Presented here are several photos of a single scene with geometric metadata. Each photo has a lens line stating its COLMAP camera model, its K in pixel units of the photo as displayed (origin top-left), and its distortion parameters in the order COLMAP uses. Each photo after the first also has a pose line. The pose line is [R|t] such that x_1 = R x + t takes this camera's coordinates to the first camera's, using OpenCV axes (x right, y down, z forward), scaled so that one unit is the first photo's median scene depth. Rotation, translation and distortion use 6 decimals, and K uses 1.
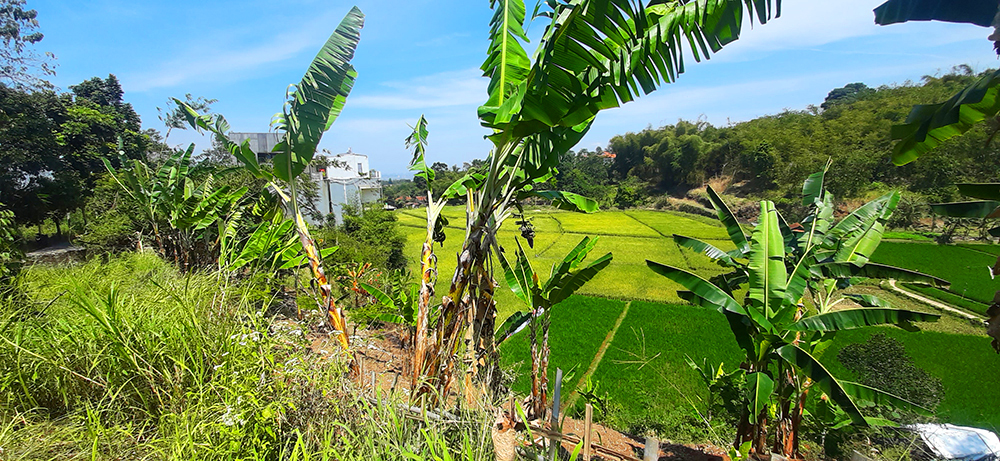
lens RADIAL K [[387.1, 0, 502.4], [0, 387.1, 237.3], [0, 0, 1]] dist [-0.000611, -0.012887]
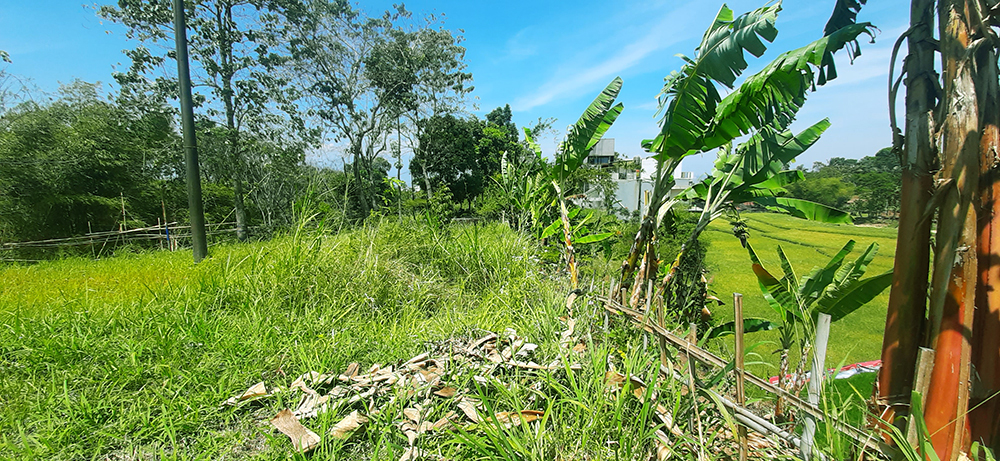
lens RADIAL K [[399.0, 0, 500.0], [0, 399.0, 230.5], [0, 0, 1]] dist [0.000192, -0.005572]
pose [[0.695664, 0.110358, -0.709840, 0.124079], [-0.124963, 0.991655, 0.031704, 0.009508], [0.707415, 0.066648, 0.703649, -0.092249]]
